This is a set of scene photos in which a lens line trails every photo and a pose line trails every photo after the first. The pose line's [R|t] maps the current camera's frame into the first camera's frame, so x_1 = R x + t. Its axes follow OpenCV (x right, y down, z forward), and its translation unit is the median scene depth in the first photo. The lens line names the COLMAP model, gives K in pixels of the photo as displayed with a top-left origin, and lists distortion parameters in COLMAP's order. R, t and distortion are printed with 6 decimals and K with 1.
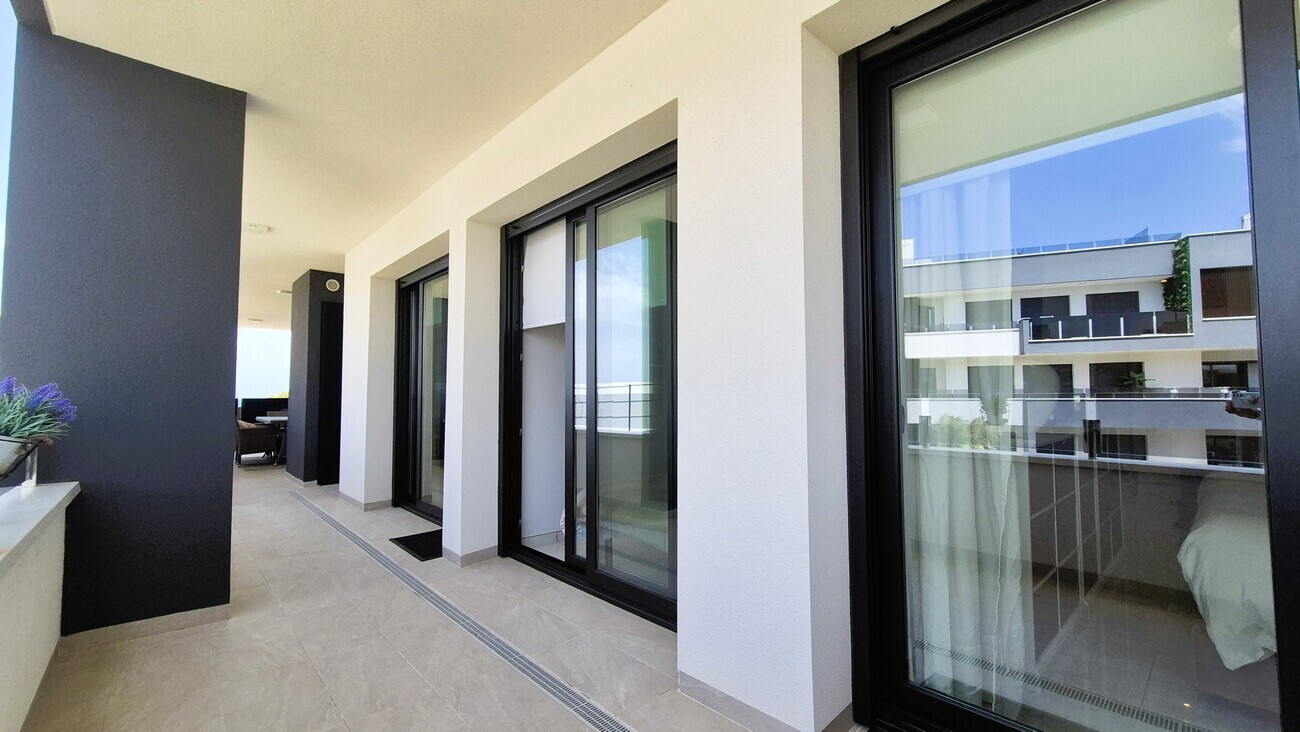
lens RADIAL K [[537.8, 0, 653.0], [0, 537.8, 368.9], [0, 0, 1]] dist [-0.001894, 0.000749]
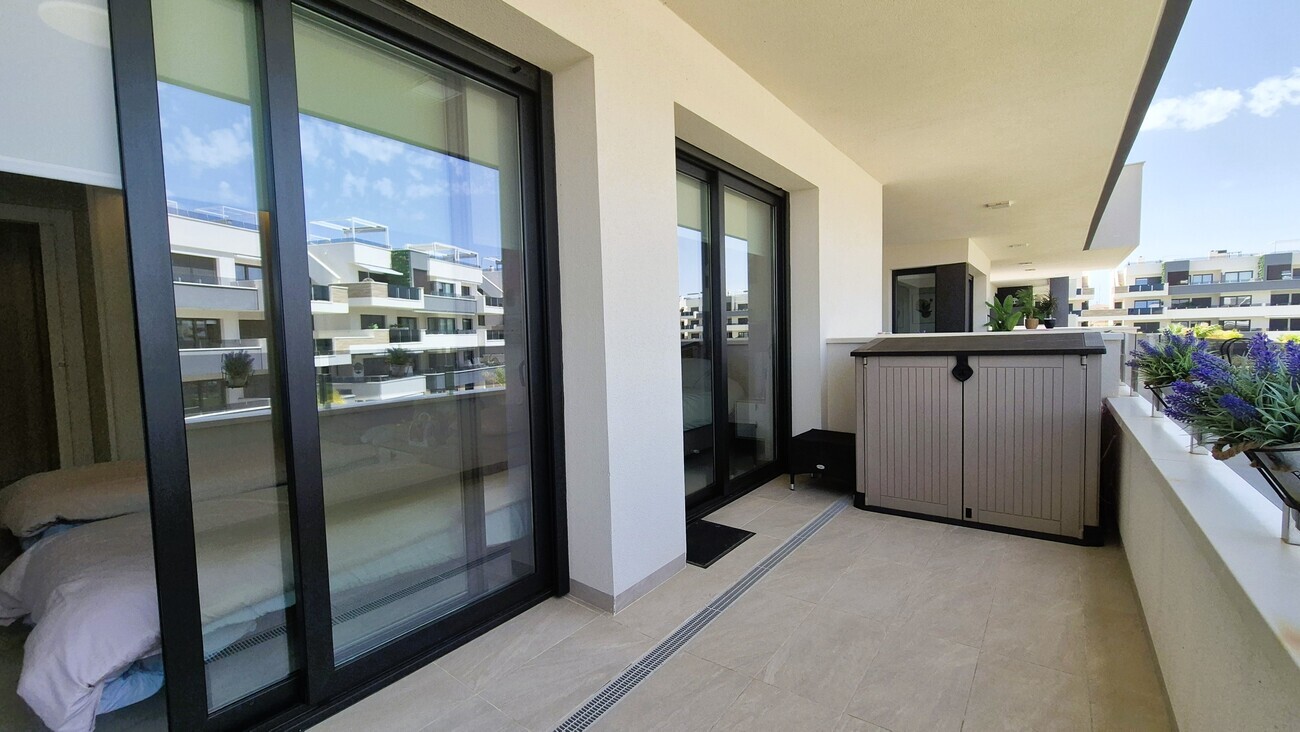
lens RADIAL K [[537.8, 0, 658.6], [0, 537.8, 360.4], [0, 0, 1]] dist [-0.001894, 0.000749]
pose [[-0.193253, -0.019863, 0.980948, -0.980000], [-0.010161, 0.999782, 0.018242, 0.053838], [-0.981096, -0.006442, -0.193413, 1.063438]]
